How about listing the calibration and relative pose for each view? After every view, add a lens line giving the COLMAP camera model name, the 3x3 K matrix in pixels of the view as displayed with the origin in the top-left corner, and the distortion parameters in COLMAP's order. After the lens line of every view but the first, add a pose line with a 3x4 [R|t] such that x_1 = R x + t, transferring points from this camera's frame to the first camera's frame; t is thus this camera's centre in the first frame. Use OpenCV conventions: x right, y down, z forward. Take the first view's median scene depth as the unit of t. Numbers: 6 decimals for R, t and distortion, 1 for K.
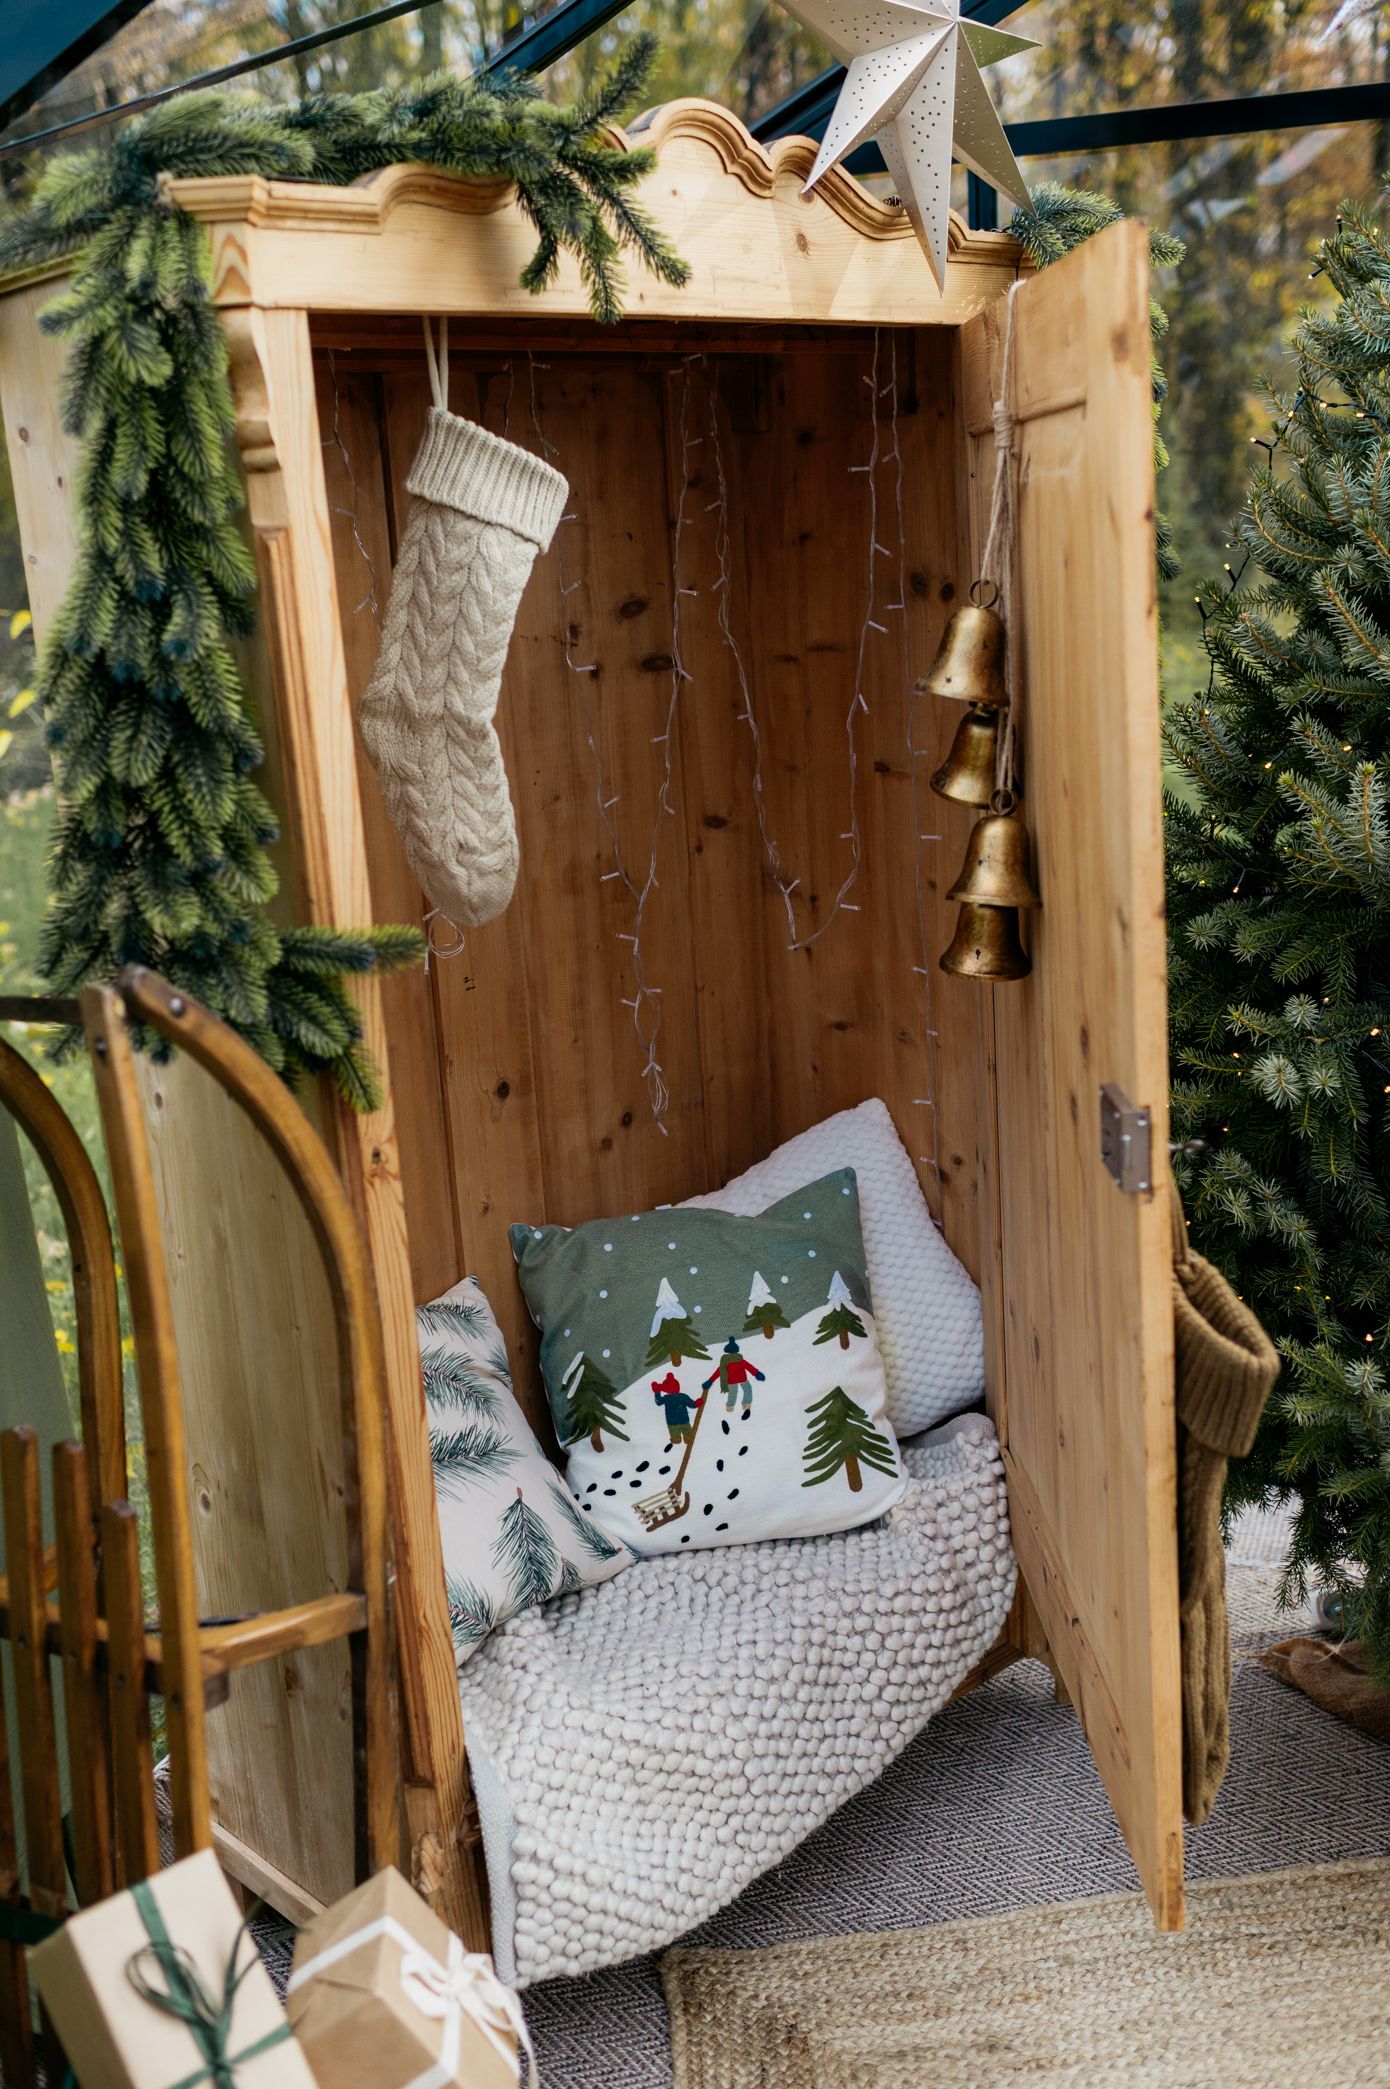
lens RADIAL K [[2078.5, 0, 716.4], [0, 2078.5, 1053.4], [0, 0, 1]] dist [-0.002270, 0.000000]
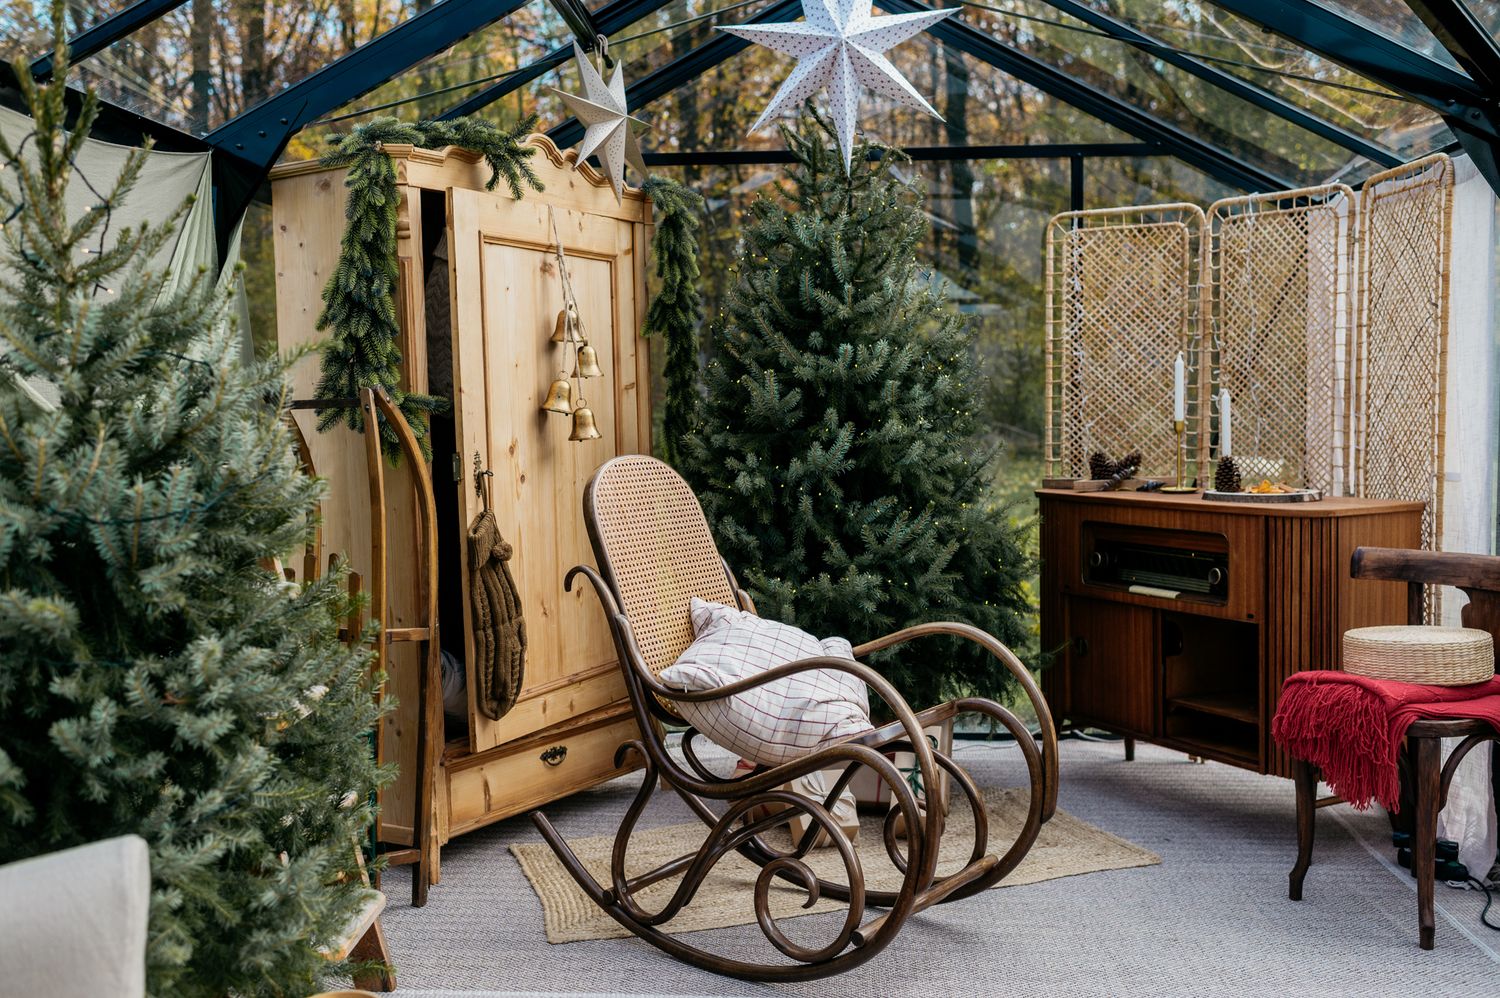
lens RADIAL K [[1492.5, 0, 761.9], [0, 1492.5, 491.2], [0, 0, 1]] dist [-0.002270, 0.000000]
pose [[0.964613, 0.026758, 0.262308, -0.271351], [0.027172, 0.979453, -0.199835, 0.502810], [-0.262265, 0.199890, 0.944066, -1.049078]]
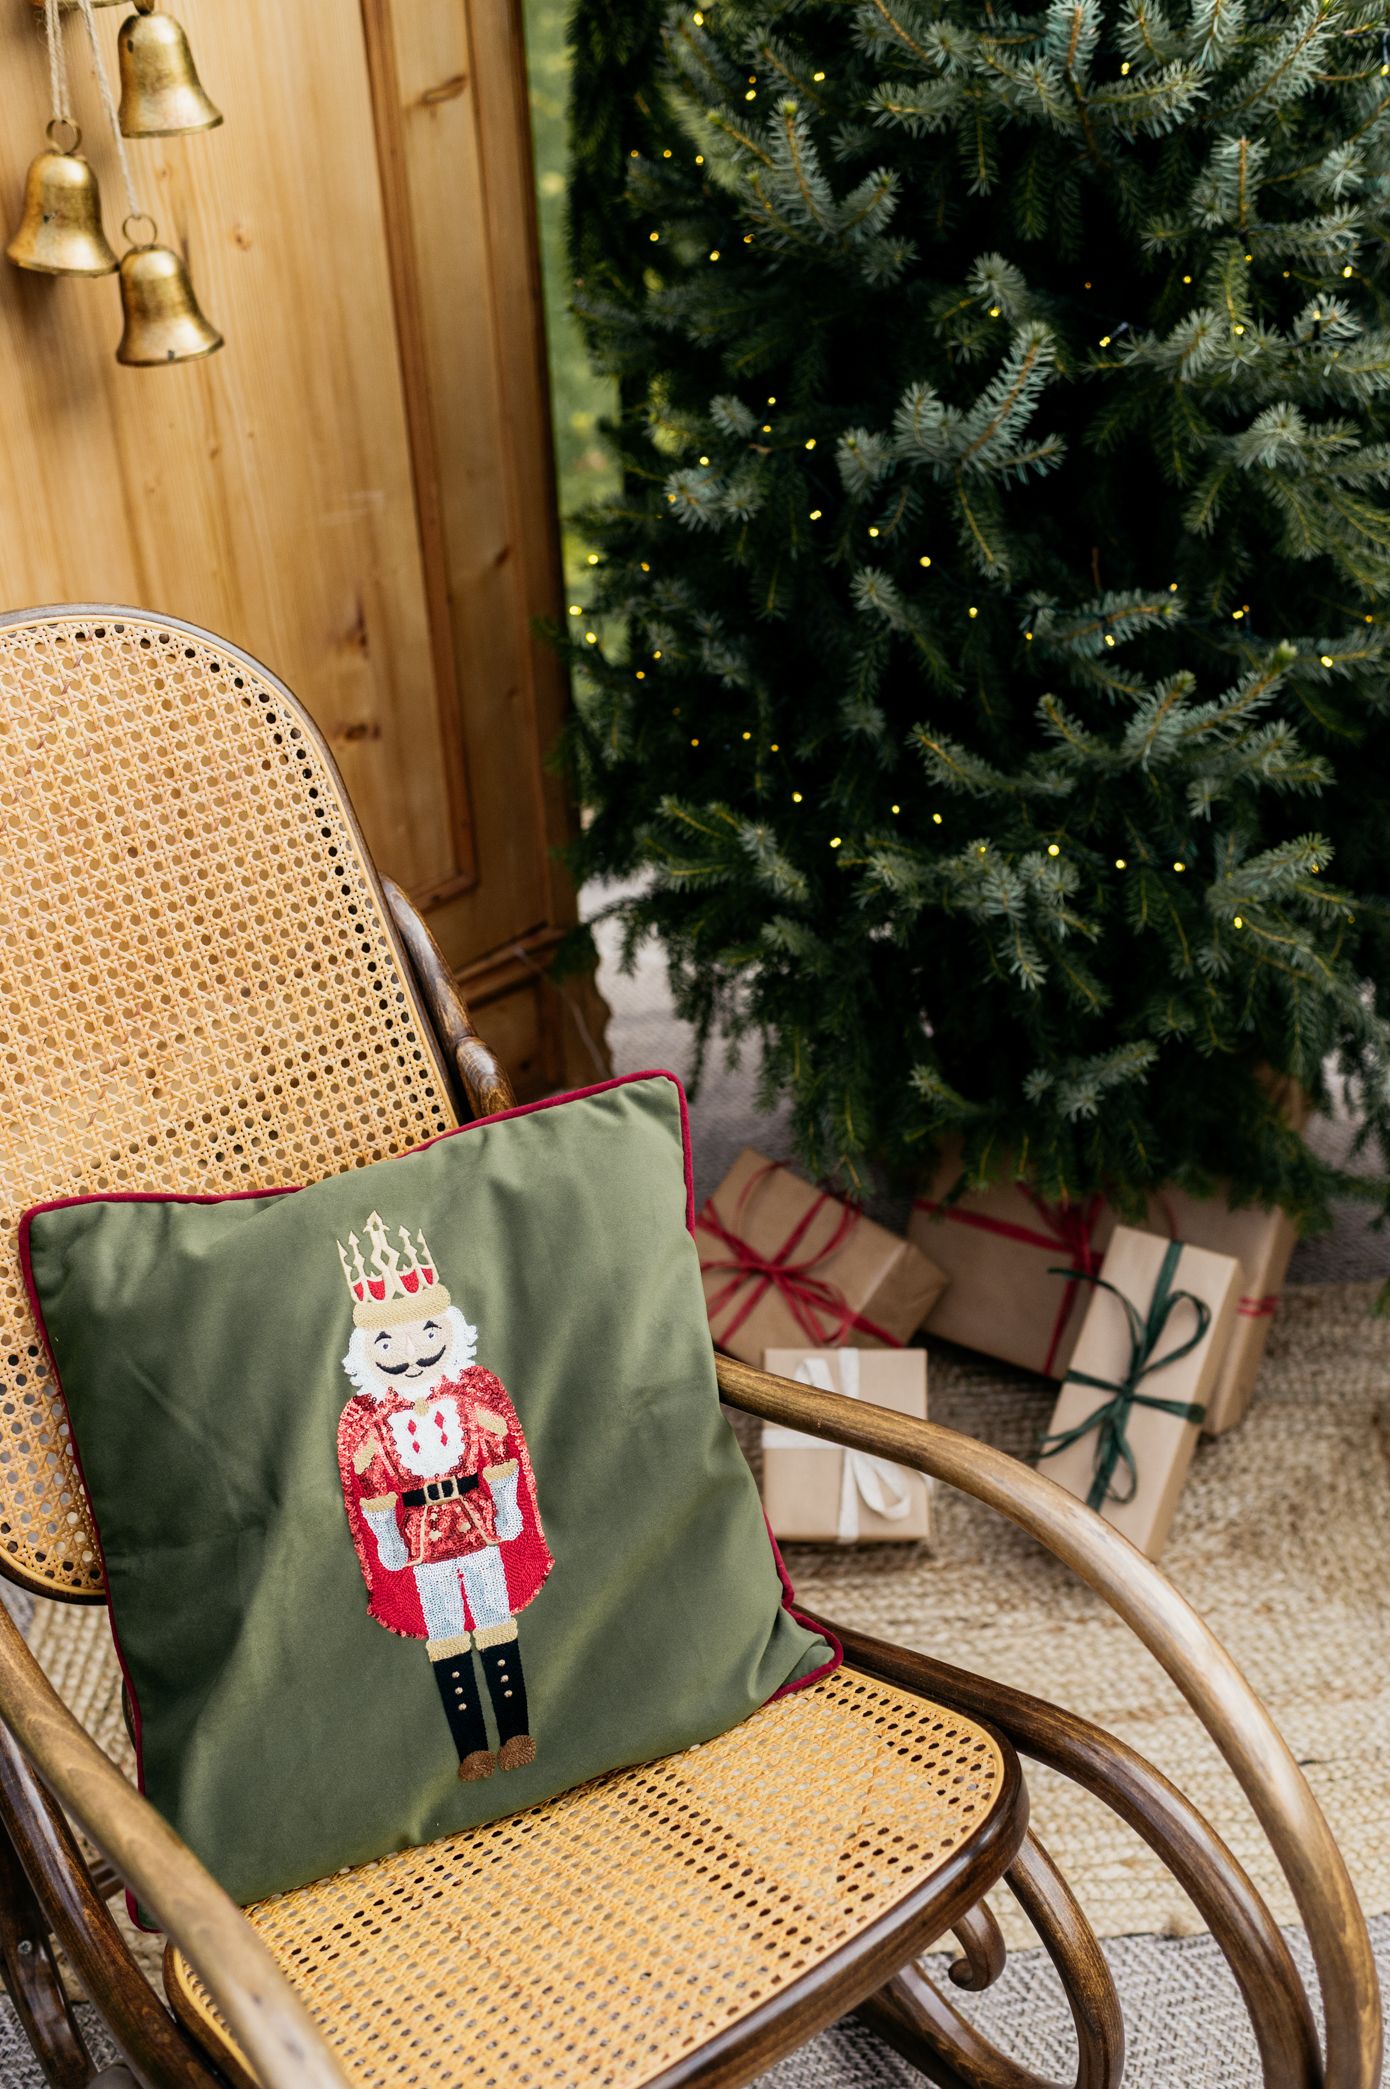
lens RADIAL K [[2078.5, 0, 690.7], [0, 2078.5, 1039.3], [0, 0, 1]] dist [-0.002270, 0.000000]
pose [[0.997328, 0.055173, -0.047886, 0.387014], [-0.037364, 0.948479, 0.314629, -0.054392], [0.062778, -0.312000, 0.948006, 0.140458]]
